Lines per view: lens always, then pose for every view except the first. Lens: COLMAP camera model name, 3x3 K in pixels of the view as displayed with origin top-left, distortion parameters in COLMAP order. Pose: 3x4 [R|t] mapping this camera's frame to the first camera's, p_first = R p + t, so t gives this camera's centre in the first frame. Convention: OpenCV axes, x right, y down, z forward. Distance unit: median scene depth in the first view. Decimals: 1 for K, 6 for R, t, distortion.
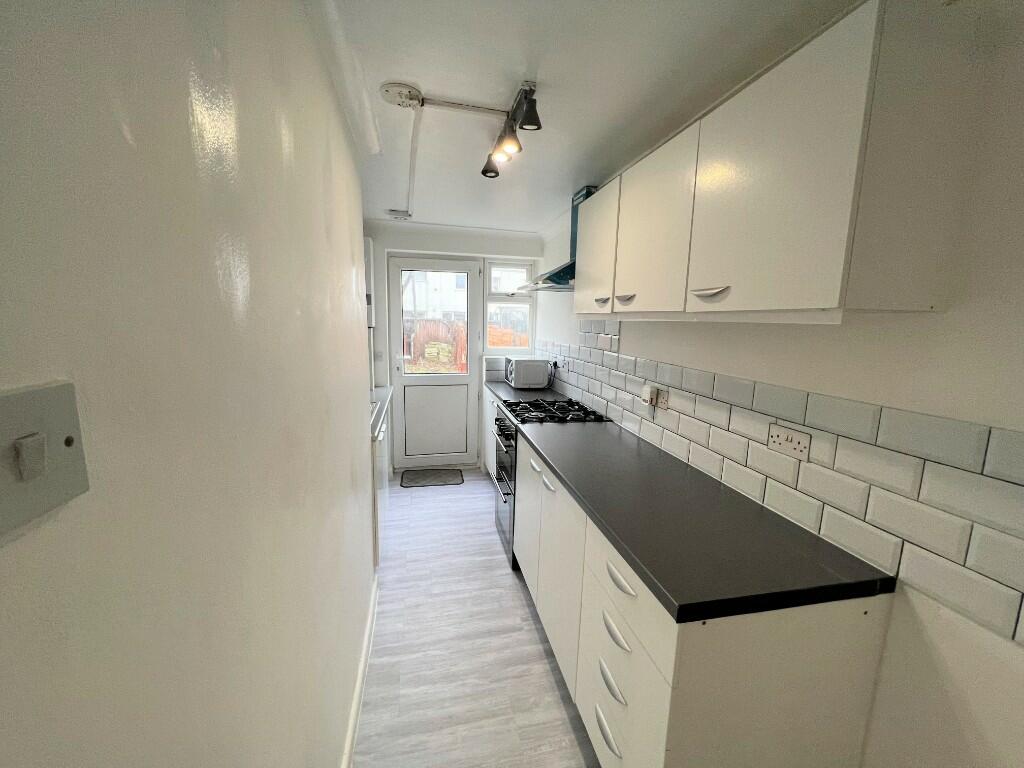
lens RADIAL K [[410.6, 0, 513.1], [0, 410.6, 385.2], [0, 0, 1]] dist [0.000119, 0.000001]
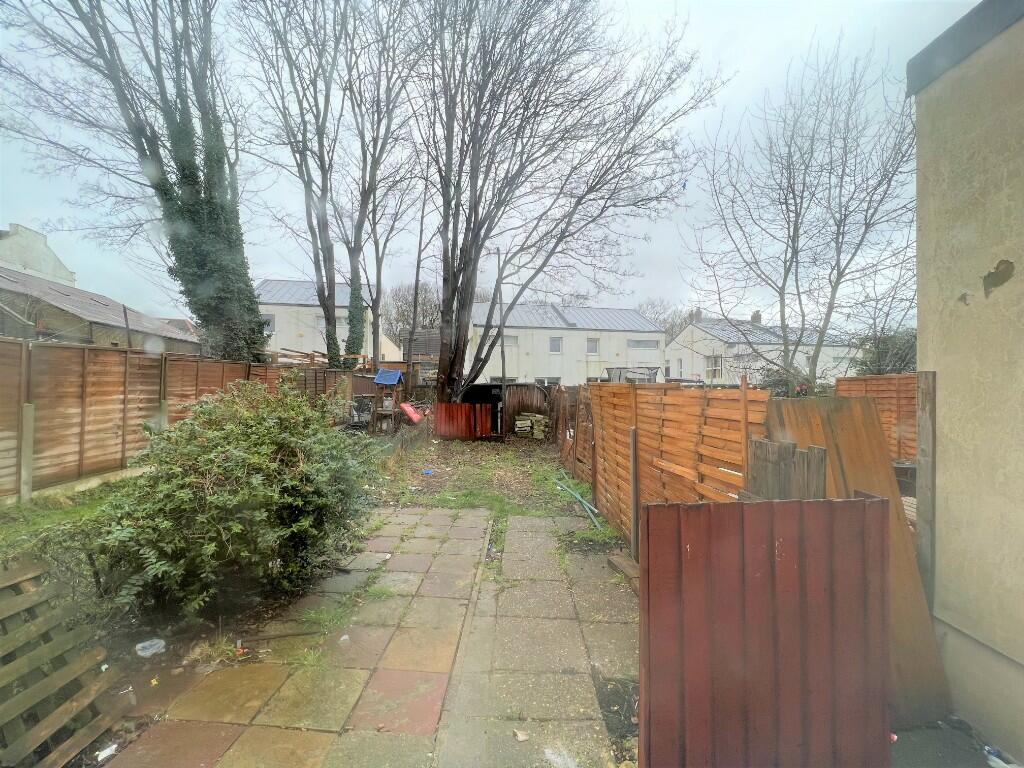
lens RADIAL K [[410.6, 0, 512.1], [0, 410.6, 384.9], [0, 0, 1]] dist [0.000119, 0.000001]
pose [[0.976470, -0.020873, -0.214640, -0.048240], [-0.014321, 0.986831, -0.161120, -0.029453], [0.215177, 0.160403, 0.963312, 0.220175]]
